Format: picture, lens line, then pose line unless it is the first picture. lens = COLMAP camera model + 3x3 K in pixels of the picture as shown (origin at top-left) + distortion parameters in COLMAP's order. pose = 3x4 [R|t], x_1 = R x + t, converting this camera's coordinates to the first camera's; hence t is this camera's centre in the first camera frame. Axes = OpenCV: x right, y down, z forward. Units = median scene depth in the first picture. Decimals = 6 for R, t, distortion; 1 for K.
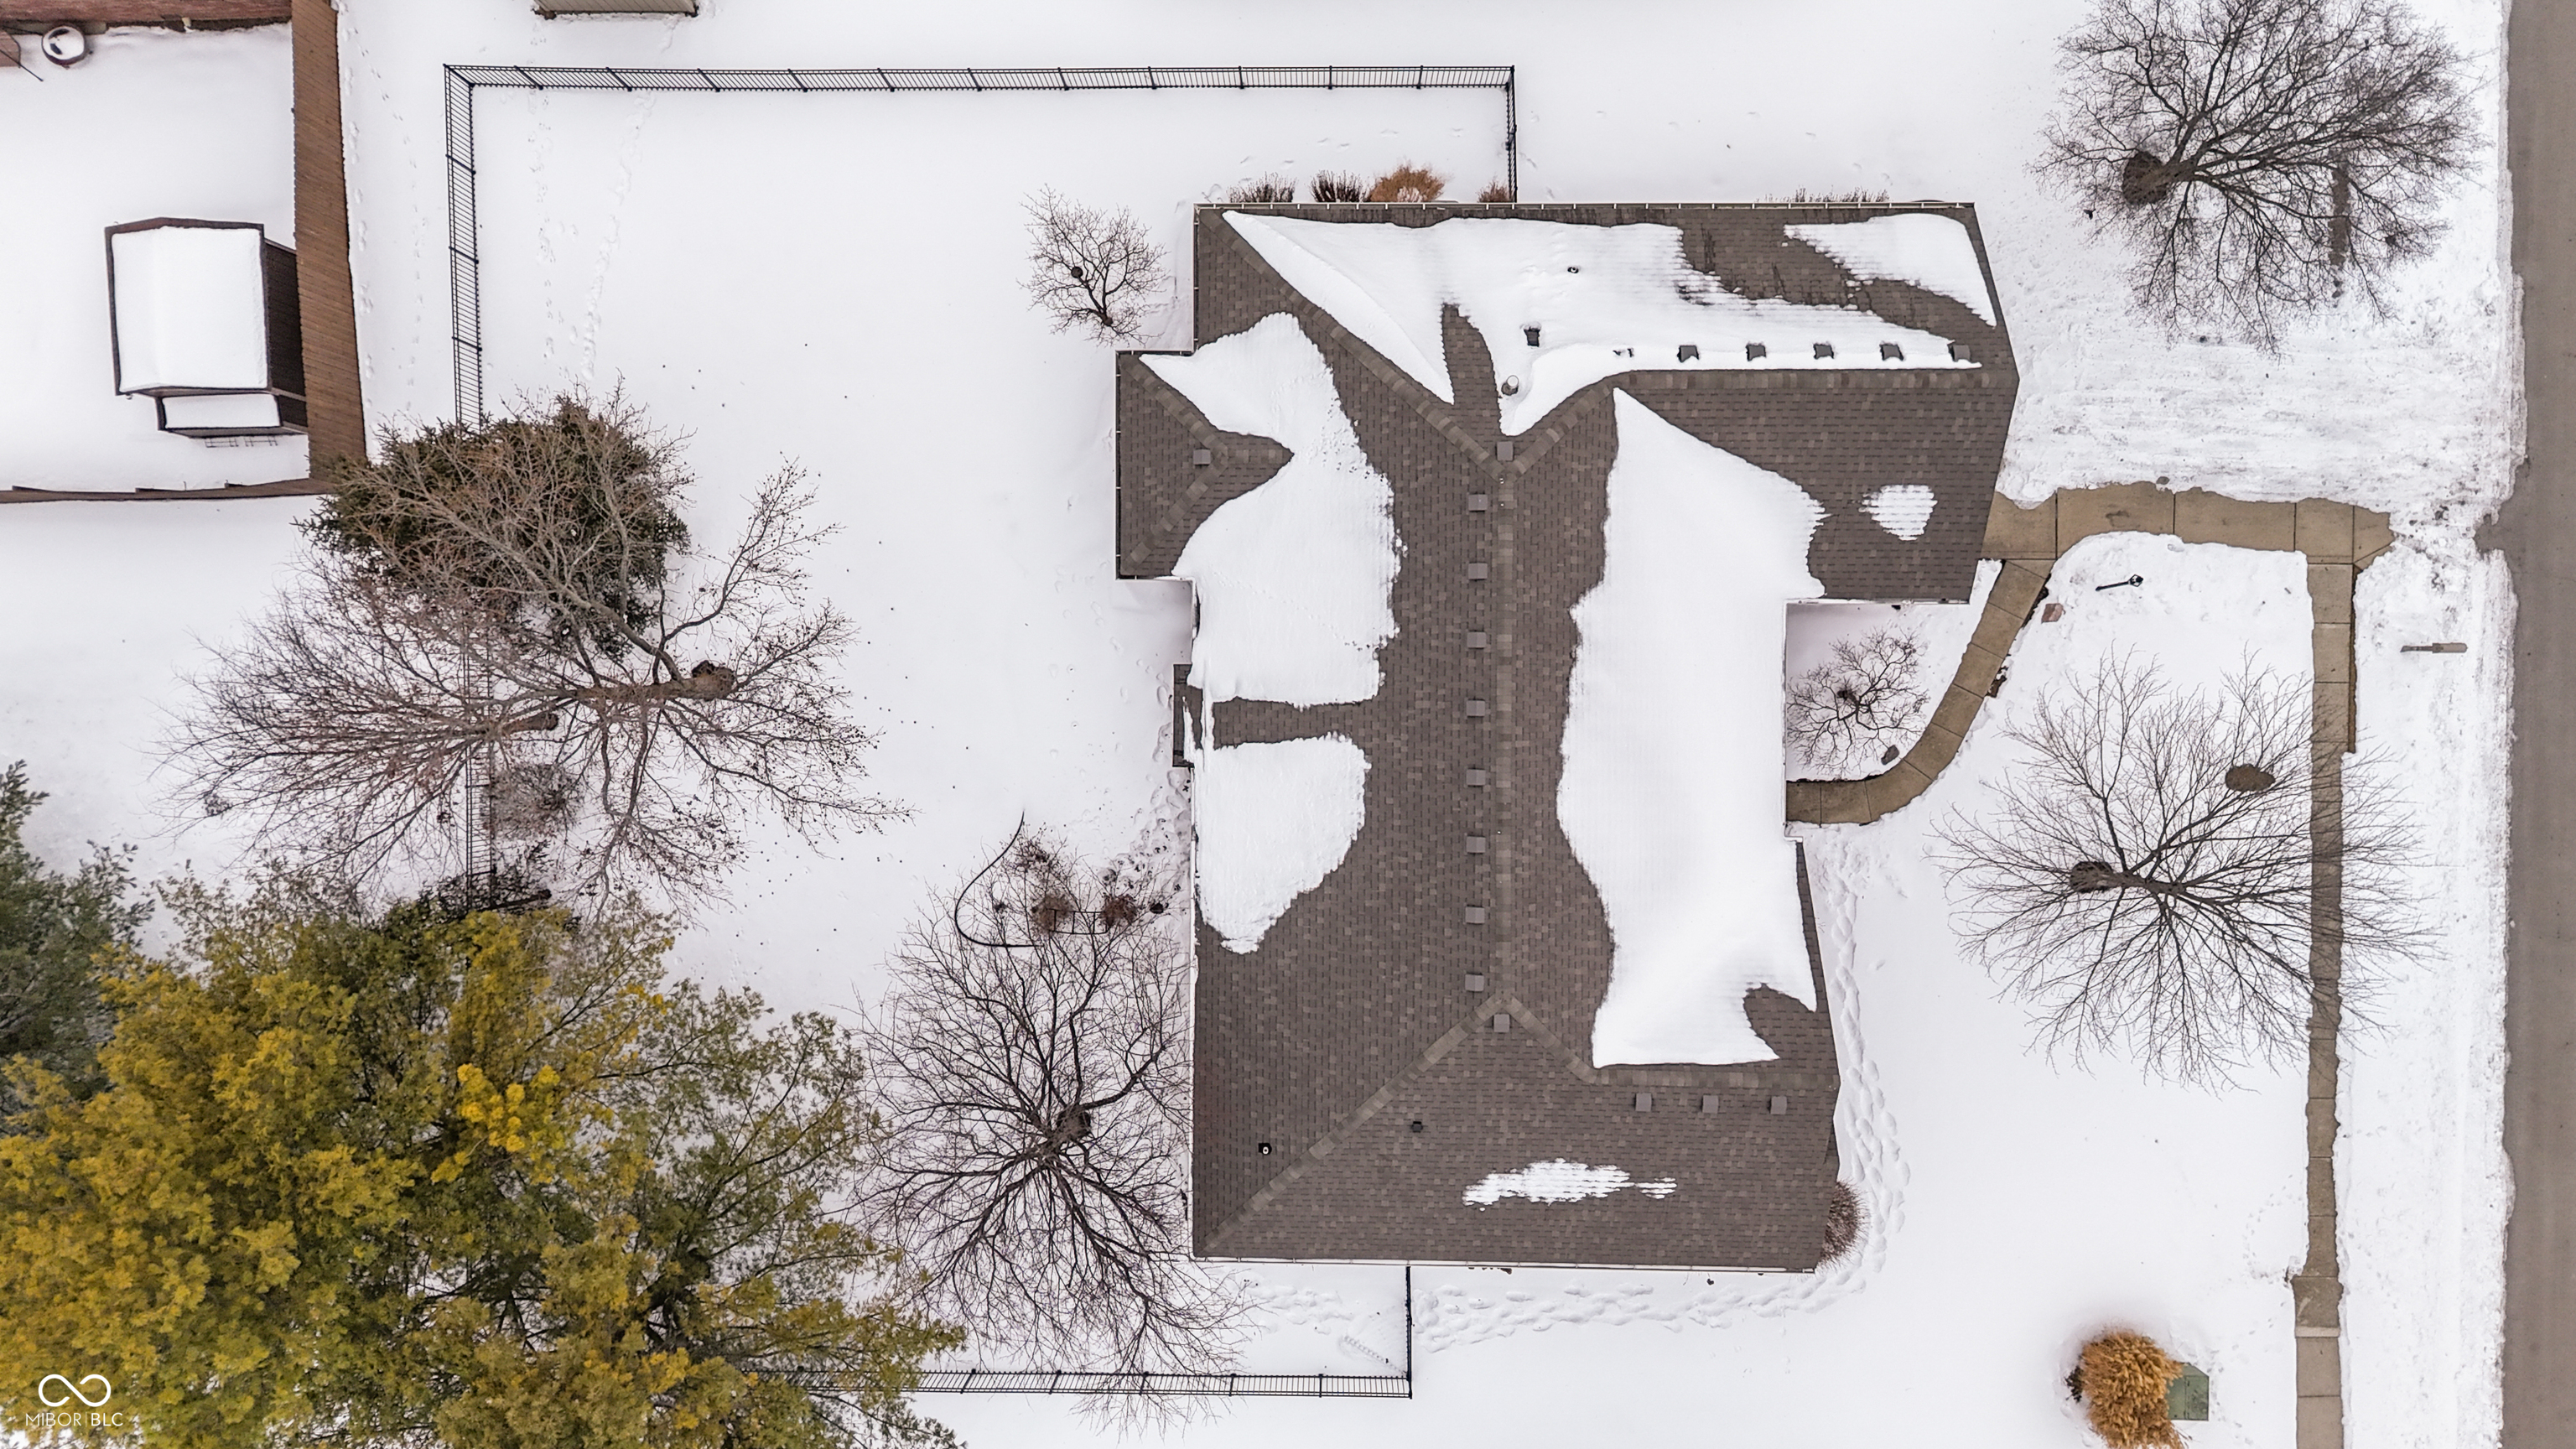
lens RADIAL K [[1967.9, 0, 1319.8], [0, 1967.9, 738.1], [0, 0, 1]] dist [0.041048, -0.034233]
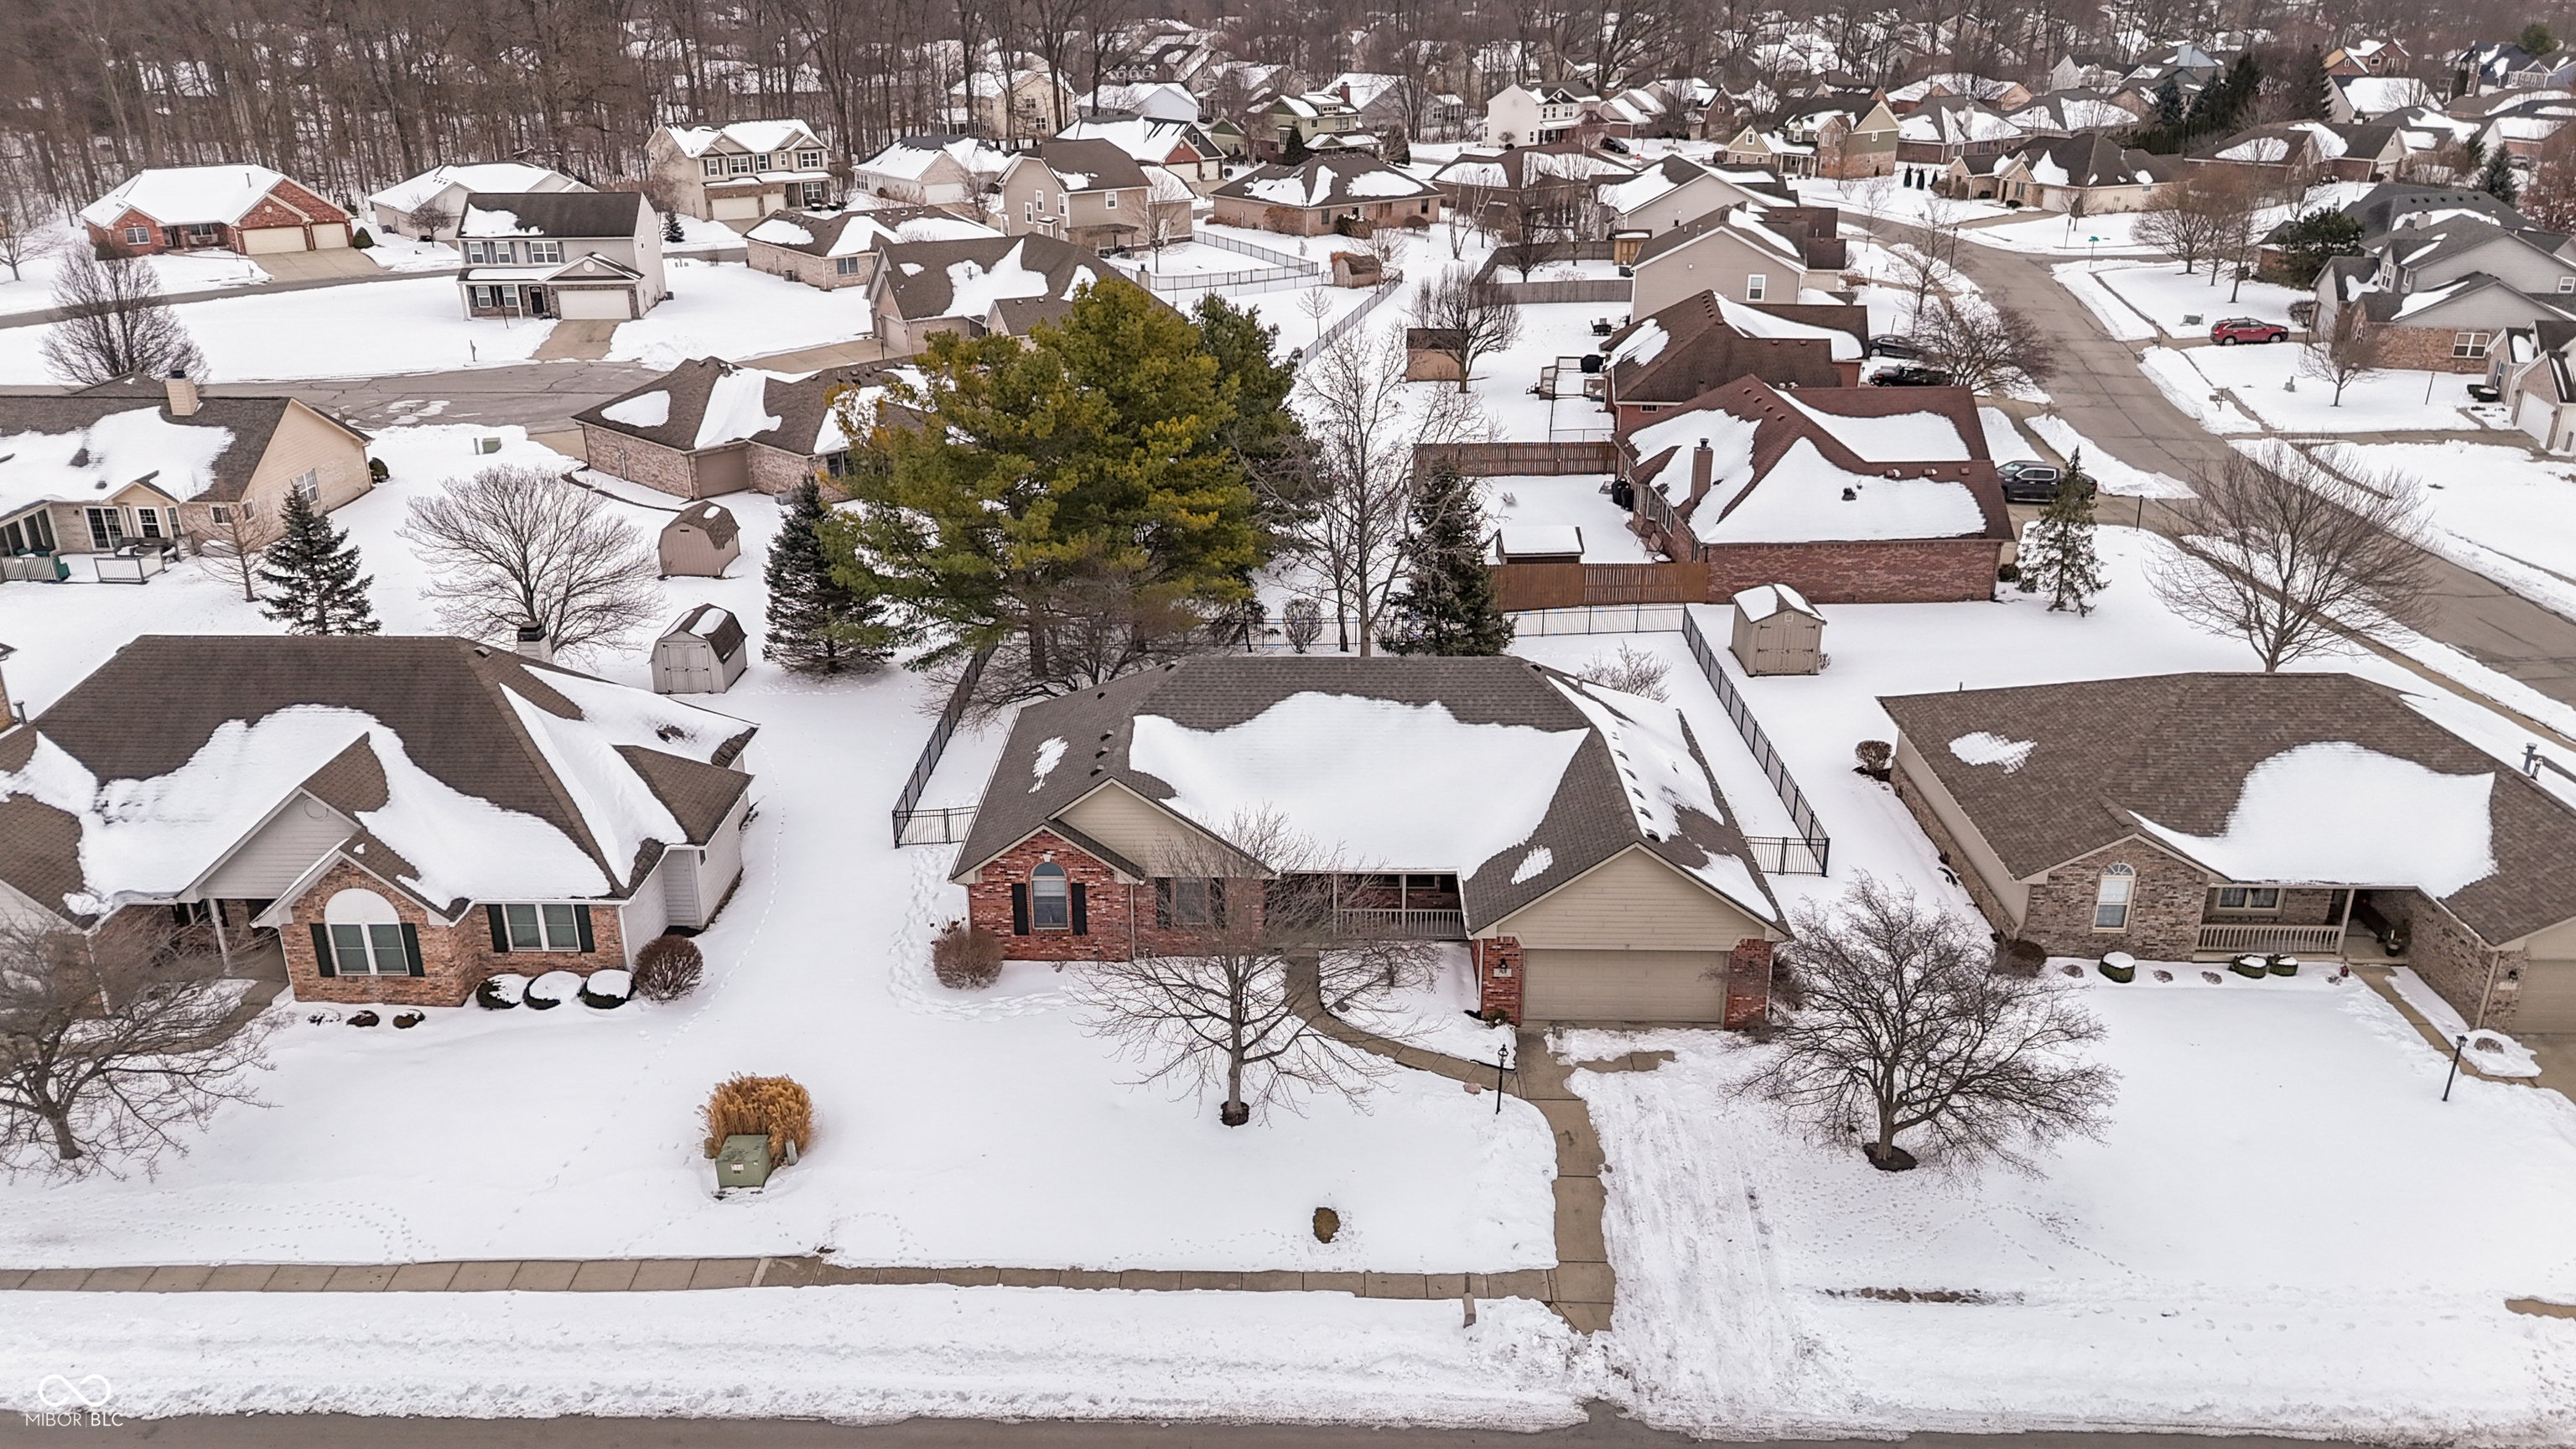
lens RADIAL K [[1967.9, 0, 1319.8], [0, 1967.9, 738.1], [0, 0, 1]] dist [0.041048, -0.034233]
pose [[0.011249, 0.370979, -0.928573, 1.308557], [-0.999920, -0.001254, -0.012614, 0.036981], [-0.005844, 0.928640, 0.370935, 0.398454]]
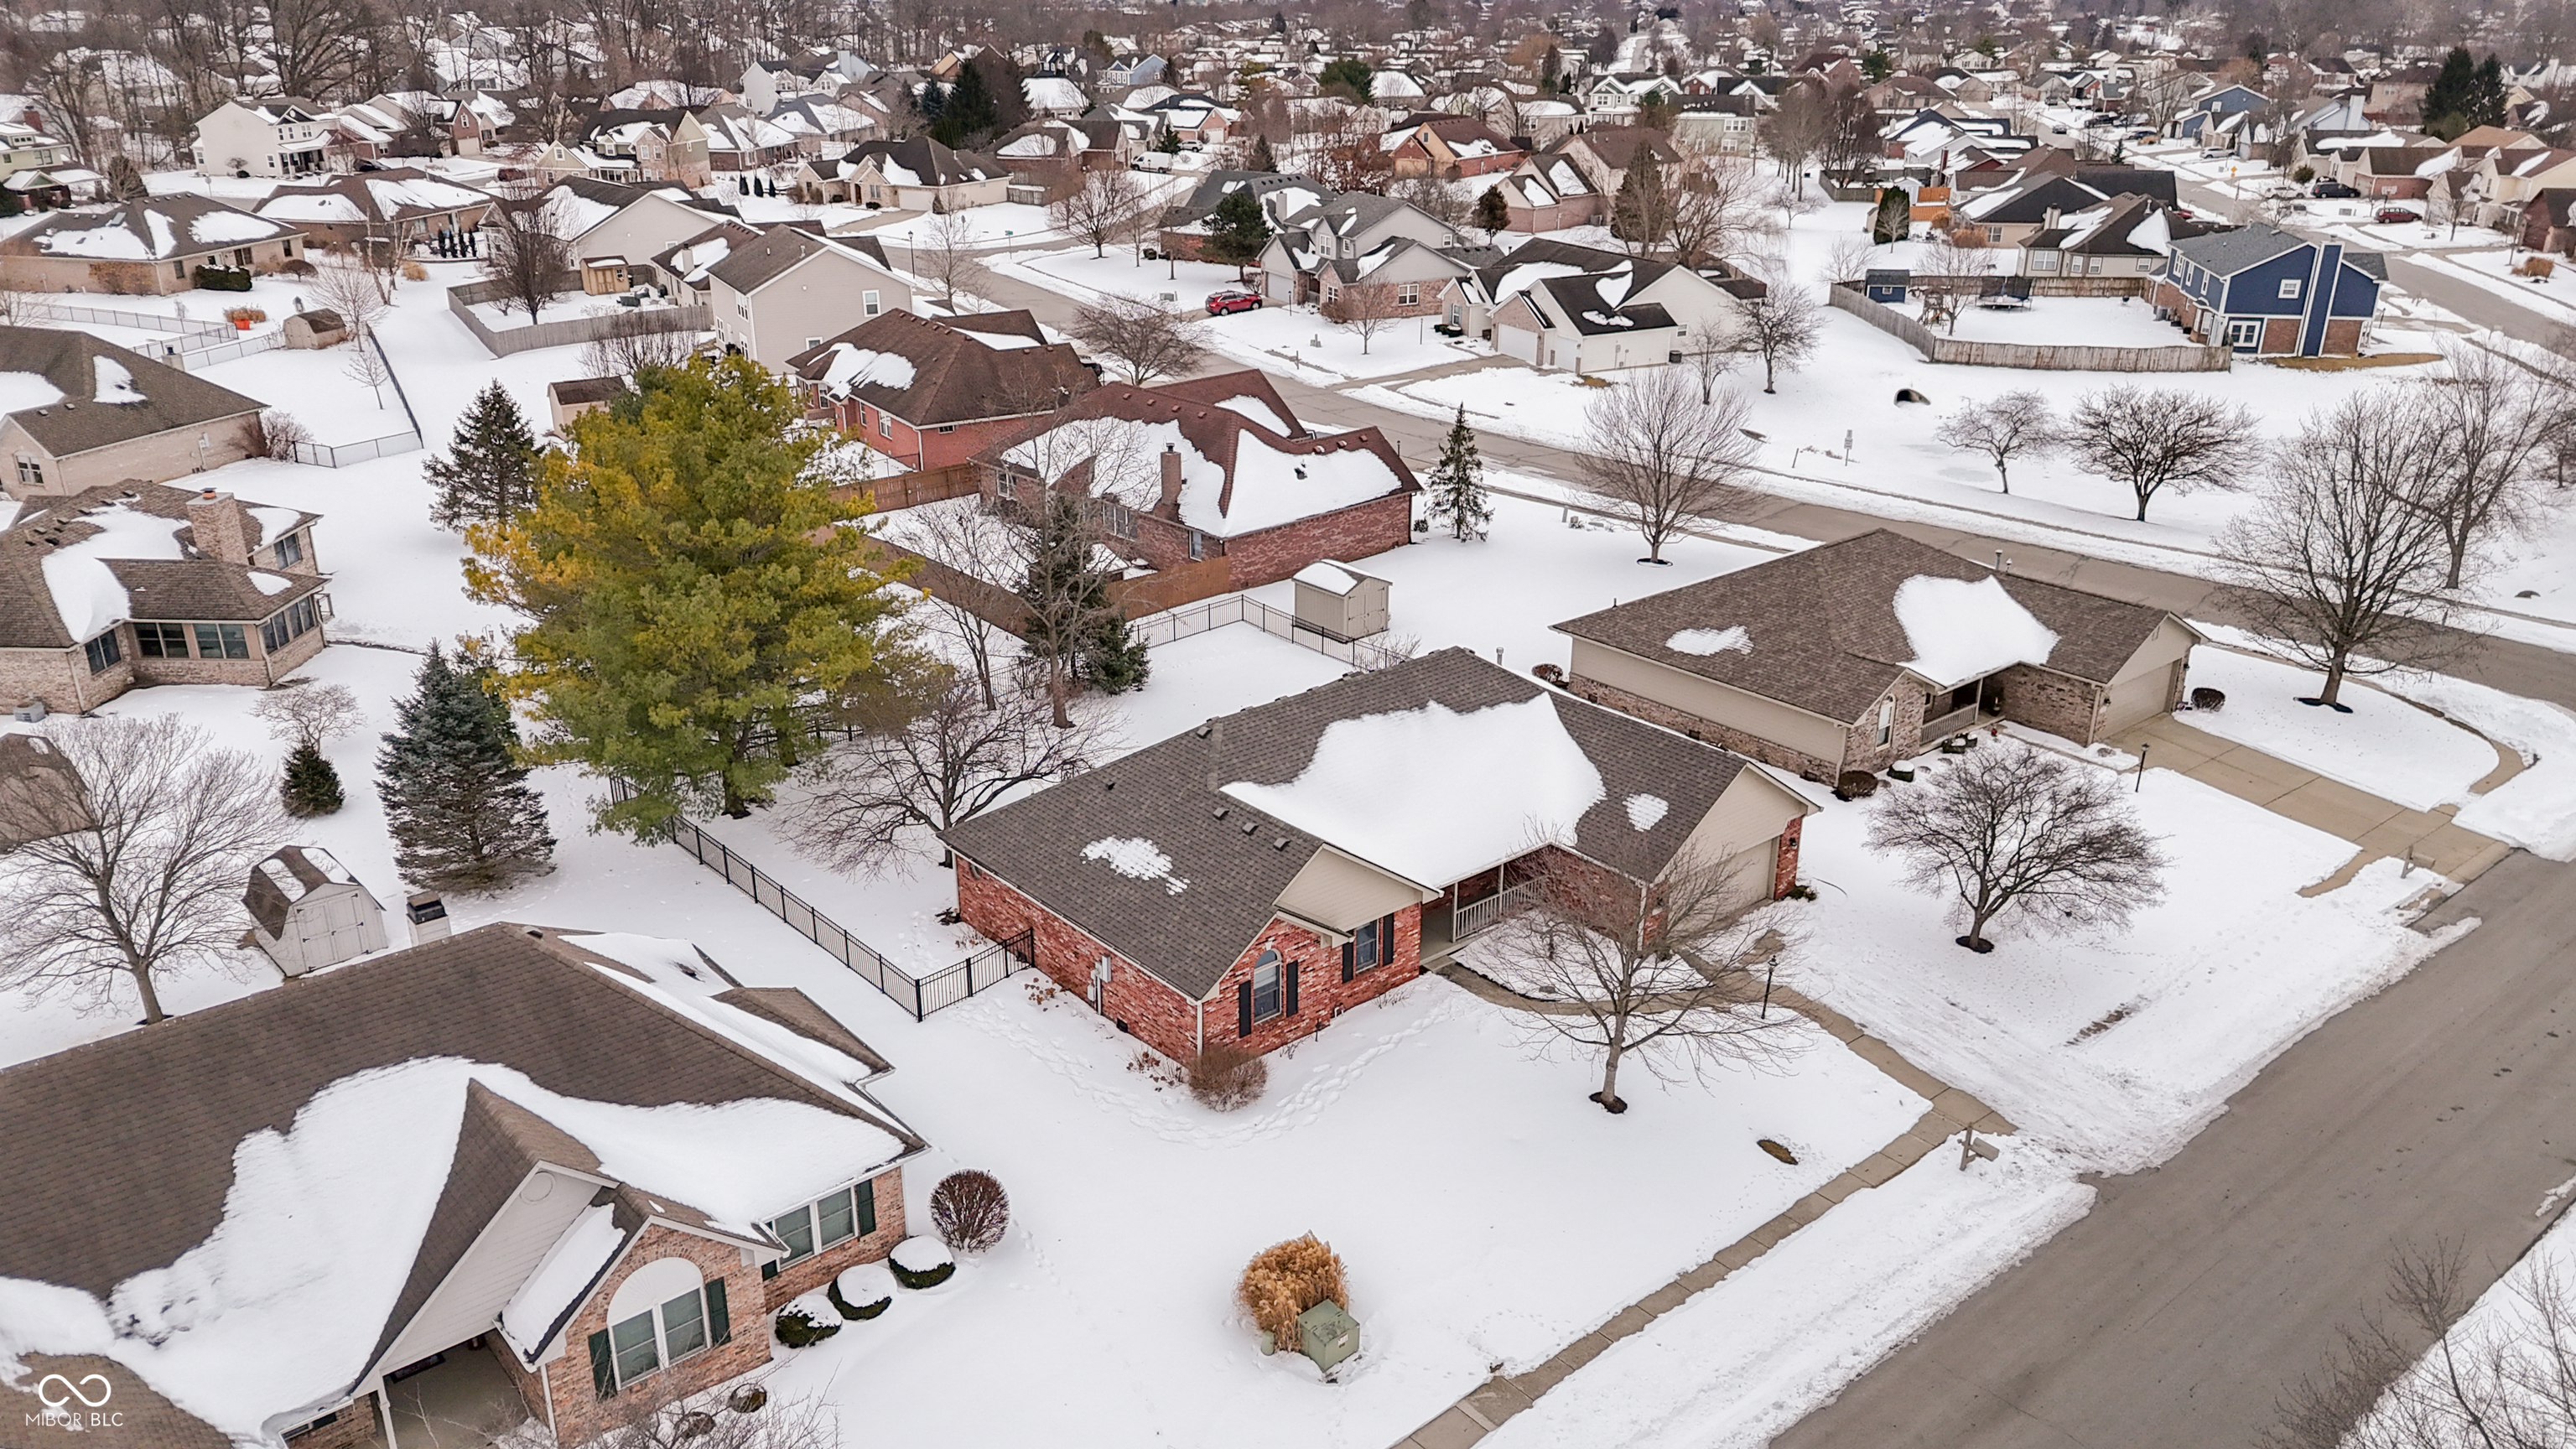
lens RADIAL K [[1925.9, 0, 1398.5], [0, 1925.9, 720.2], [0, 0, 1]] dist [0.034995, -0.014132]
pose [[0.689463, 0.273903, -0.670535, 0.988629], [-0.724053, 0.235451, -0.648314, 0.826416], [-0.019697, 0.932491, 0.360655, 0.384041]]
